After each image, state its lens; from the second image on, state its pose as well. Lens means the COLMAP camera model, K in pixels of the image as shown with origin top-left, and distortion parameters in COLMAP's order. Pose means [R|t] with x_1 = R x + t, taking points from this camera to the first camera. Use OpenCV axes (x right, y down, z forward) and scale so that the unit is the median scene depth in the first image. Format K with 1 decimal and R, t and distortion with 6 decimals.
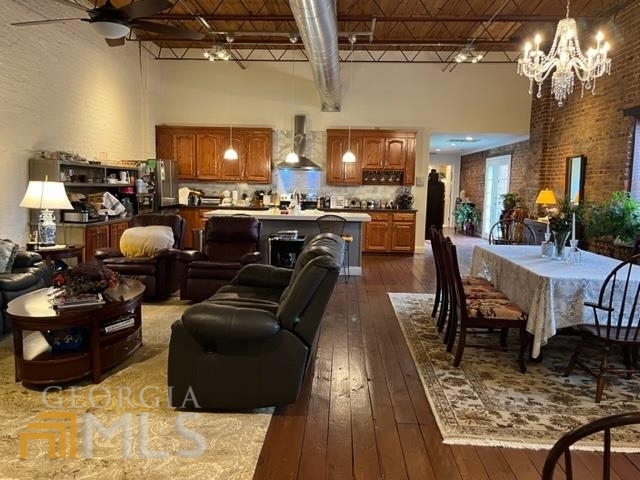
lens RADIAL K [[489.8, 0, 319.9], [0, 489.8, 241.5], [0, 0, 1]] dist [-0.004137, -0.010458]
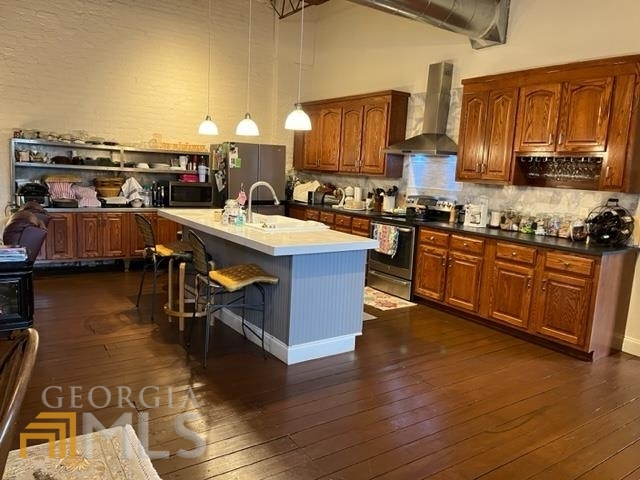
lens RADIAL K [[489.8, 0, 320.7], [0, 489.8, 236.7], [0, 0, 1]] dist [-0.004137, -0.010458]
pose [[0.621852, 0.118665, -0.774092, 0.342337], [-0.128239, 0.990541, 0.048827, -0.062035], [0.772564, 0.068906, 0.631187, 0.531184]]
